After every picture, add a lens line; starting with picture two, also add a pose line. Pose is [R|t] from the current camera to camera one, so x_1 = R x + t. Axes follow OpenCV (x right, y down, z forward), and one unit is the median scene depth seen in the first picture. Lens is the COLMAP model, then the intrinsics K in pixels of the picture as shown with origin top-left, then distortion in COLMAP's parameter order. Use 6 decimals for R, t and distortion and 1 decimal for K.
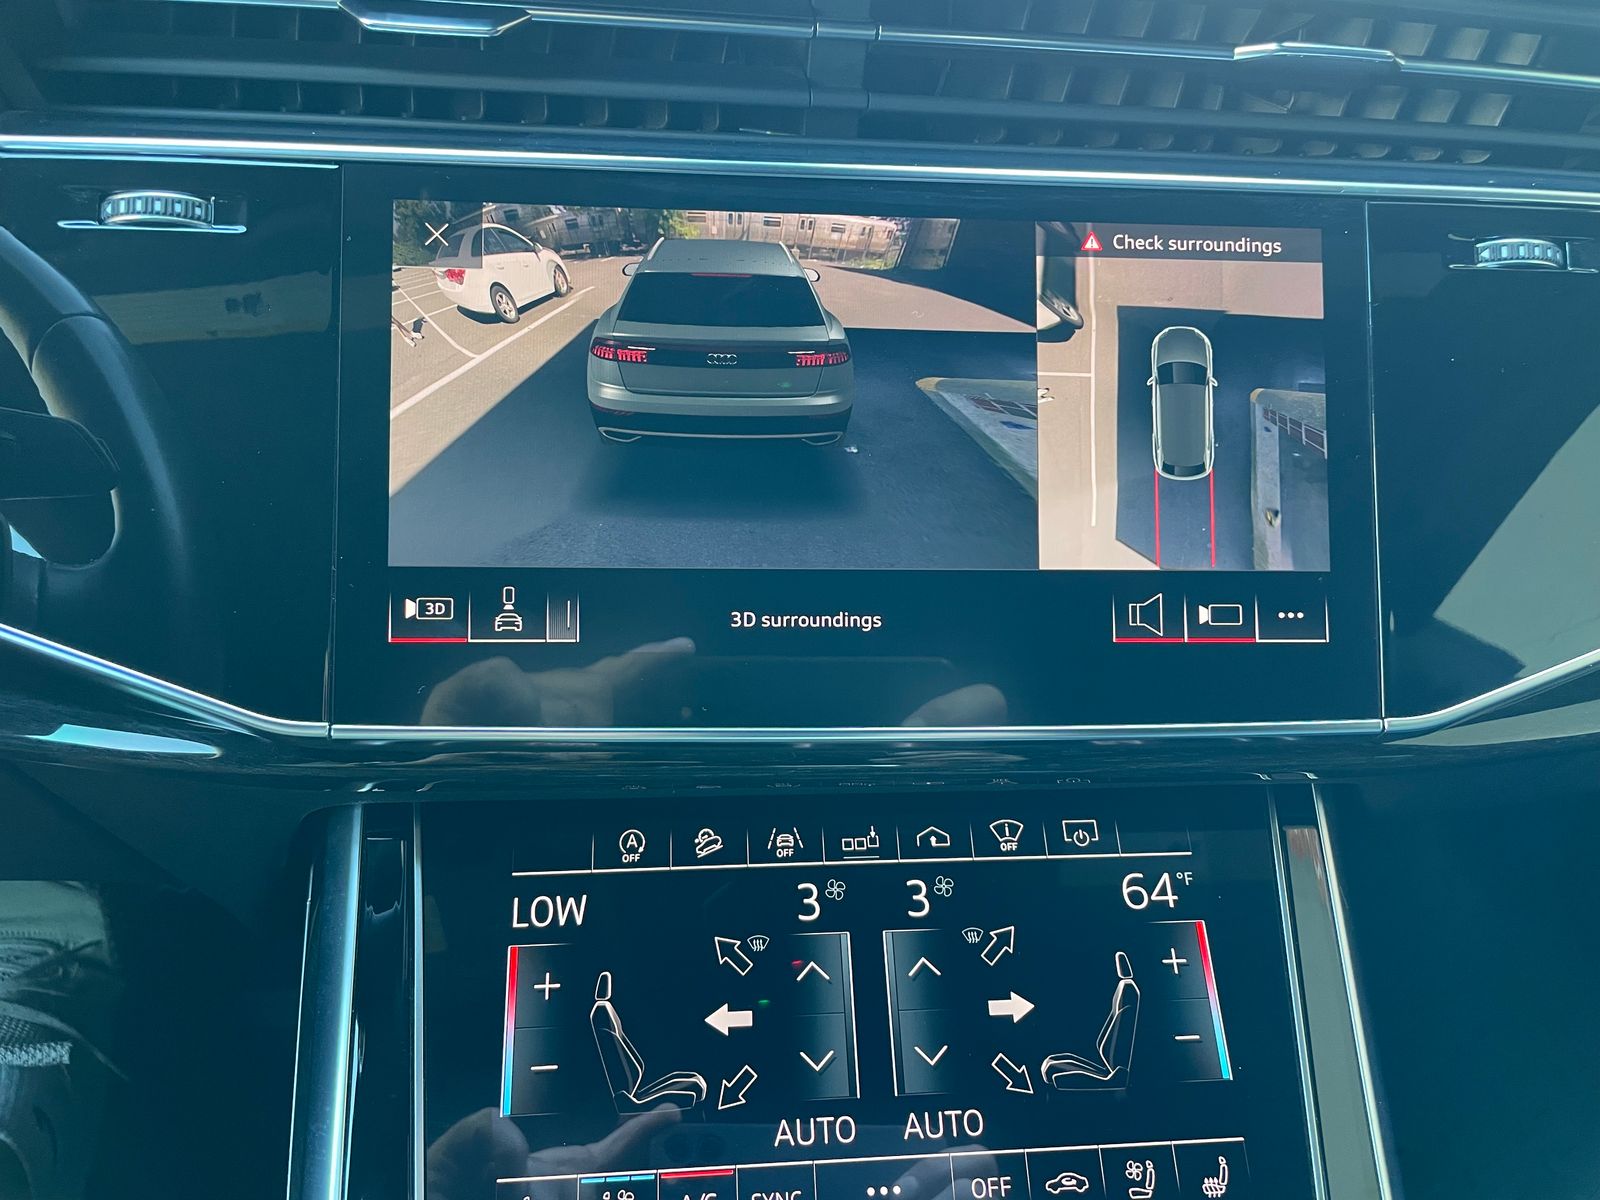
lens RADIAL K [[1215.1, 0, 798.3], [0, 1215.1, 601.2], [0, 0, 1]] dist [0.079080, -0.103128]
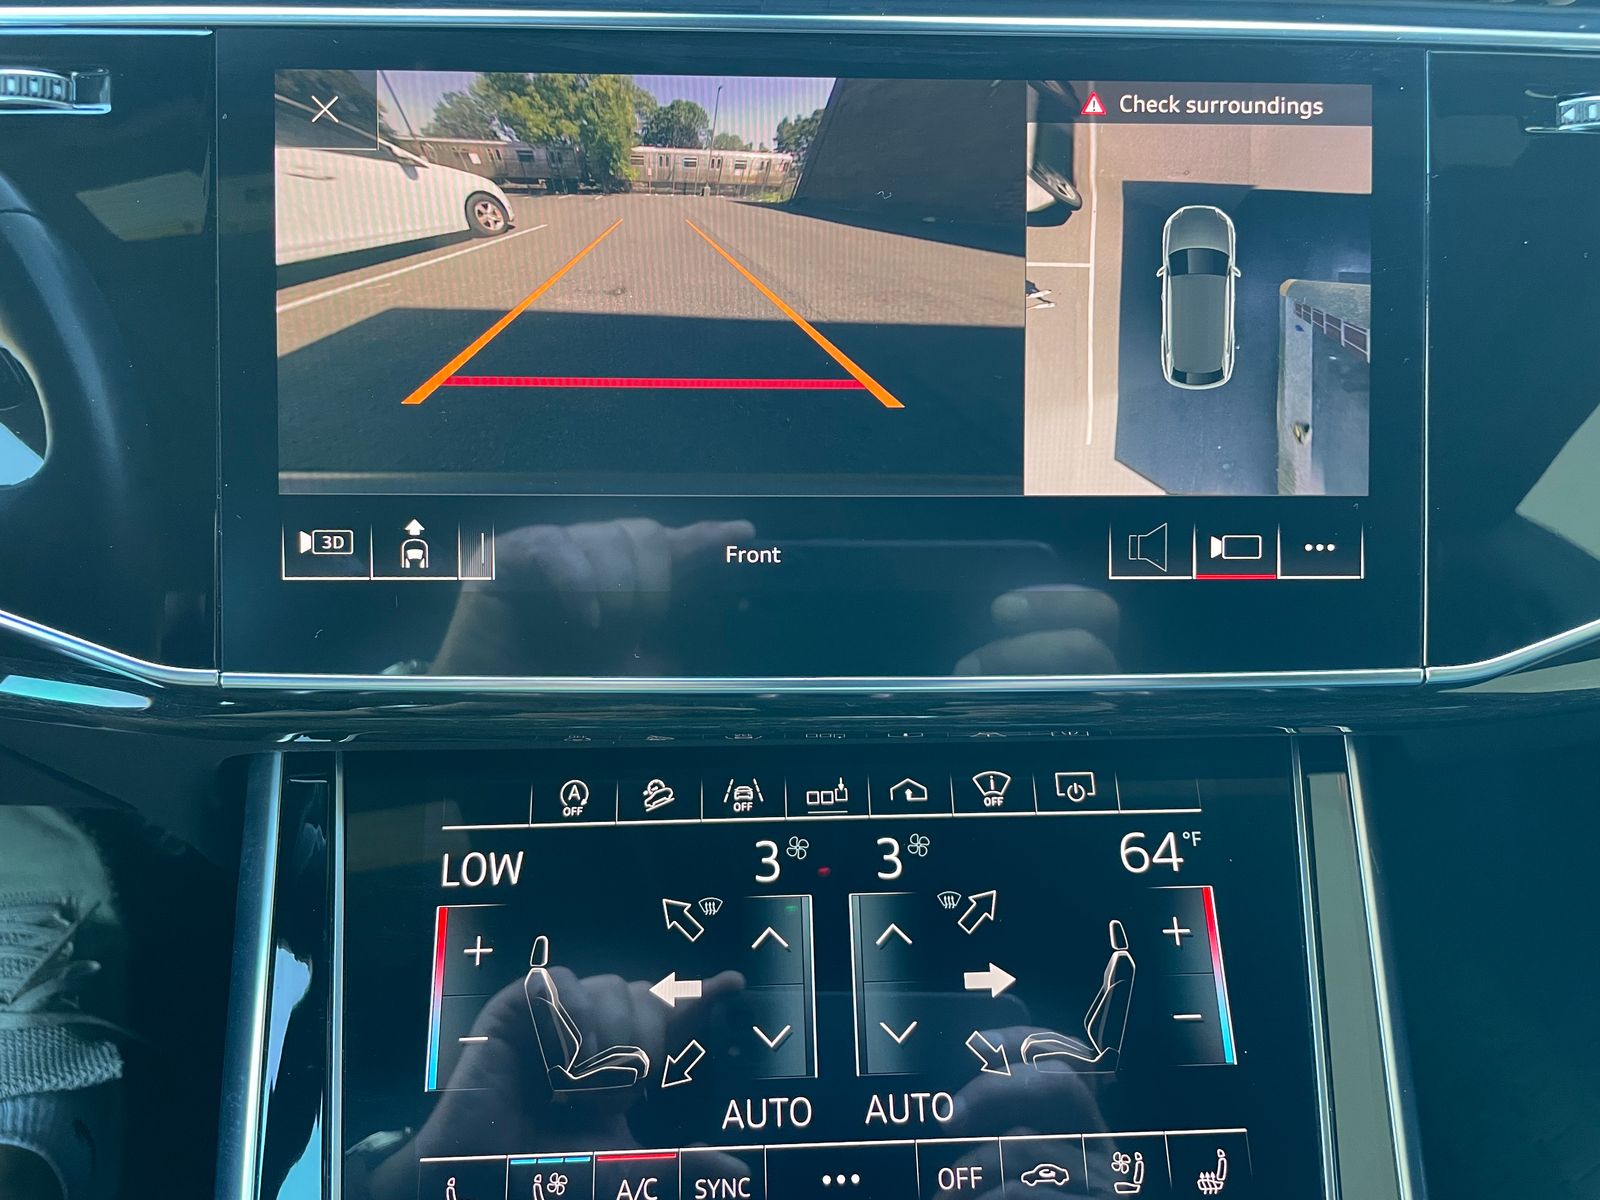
lens RADIAL K [[1215.1, 0, 792.4], [0, 1215.1, 590.6], [0, 0, 1]] dist [0.079080, -0.103128]
pose [[0.998482, 0.002503, -0.055024, 0.078937], [0.001798, 0.996954, 0.077973, -0.025703], [0.055051, -0.077954, 0.995436, 0.118716]]
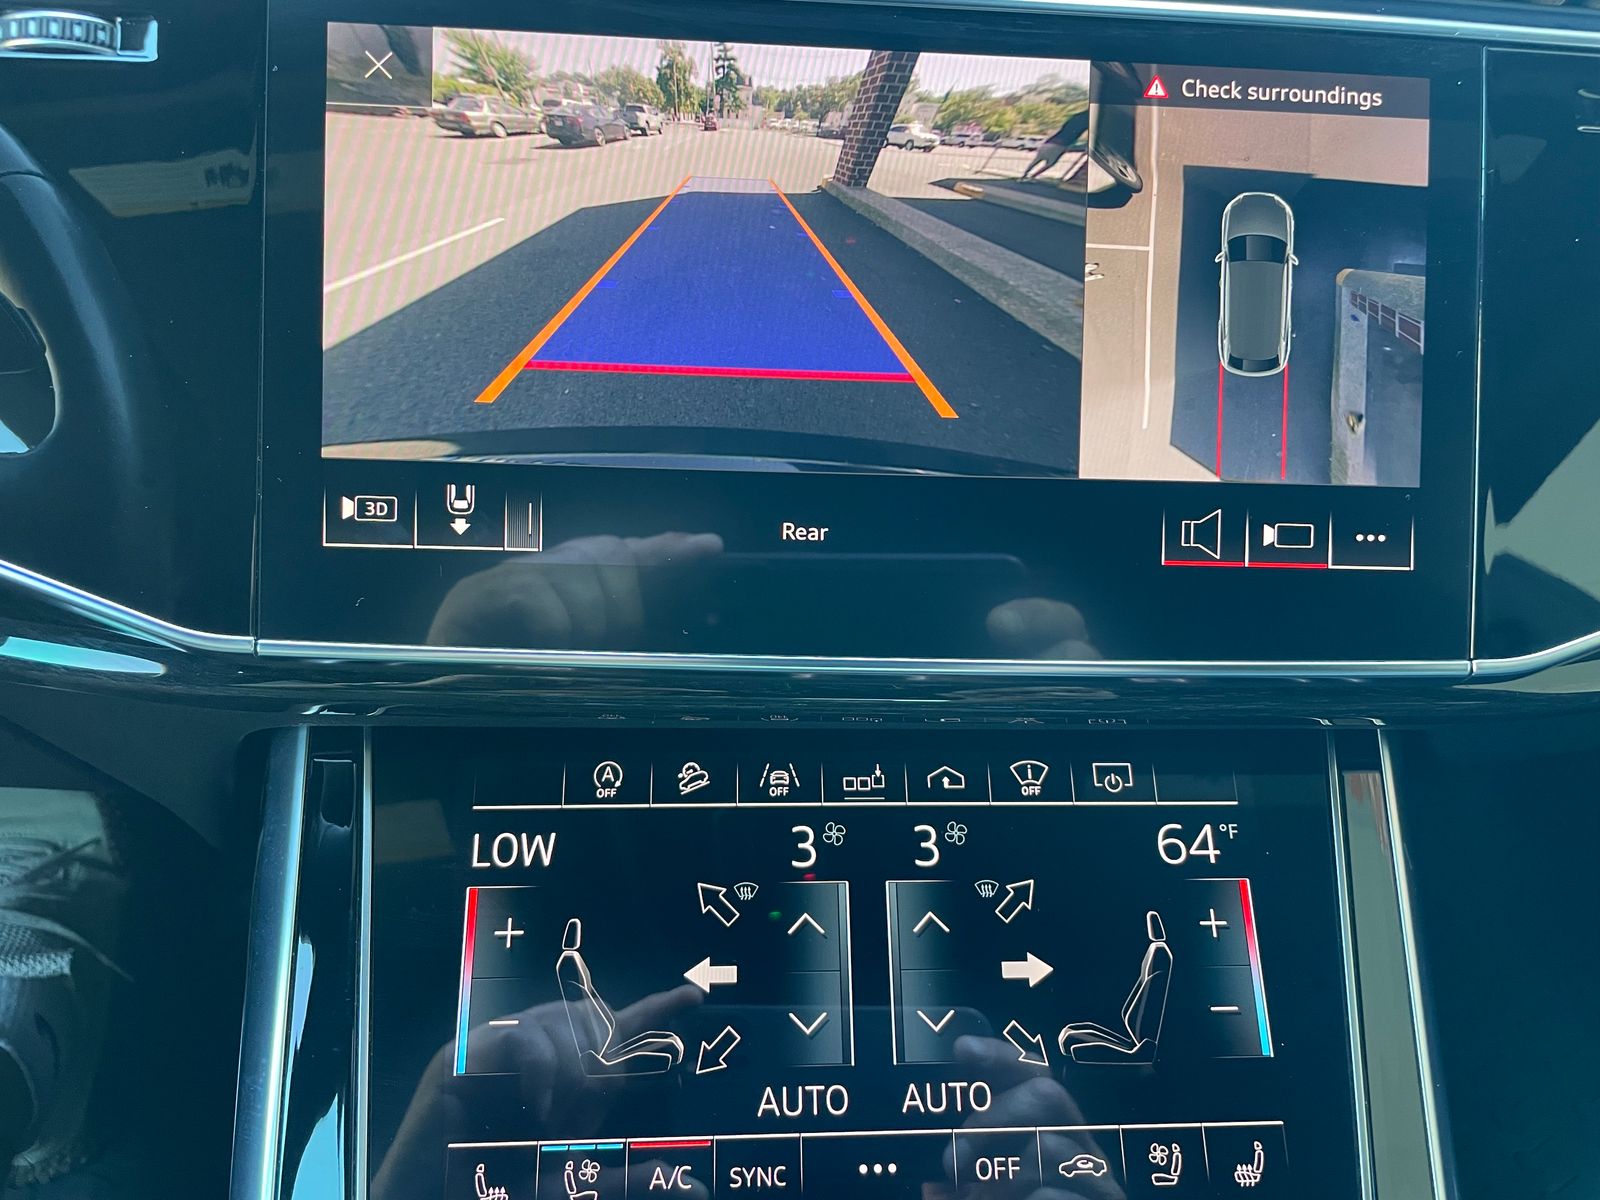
lens RADIAL K [[1215.1, 0, 798.1], [0, 1215.1, 597.5], [0, 0, 1]] dist [0.079080, -0.103128]
pose [[0.999453, 0.023324, -0.023441, 0.021692], [-0.021588, 0.997190, 0.071740, 0.000132], [0.025049, -0.071195, 0.997148, 0.126607]]
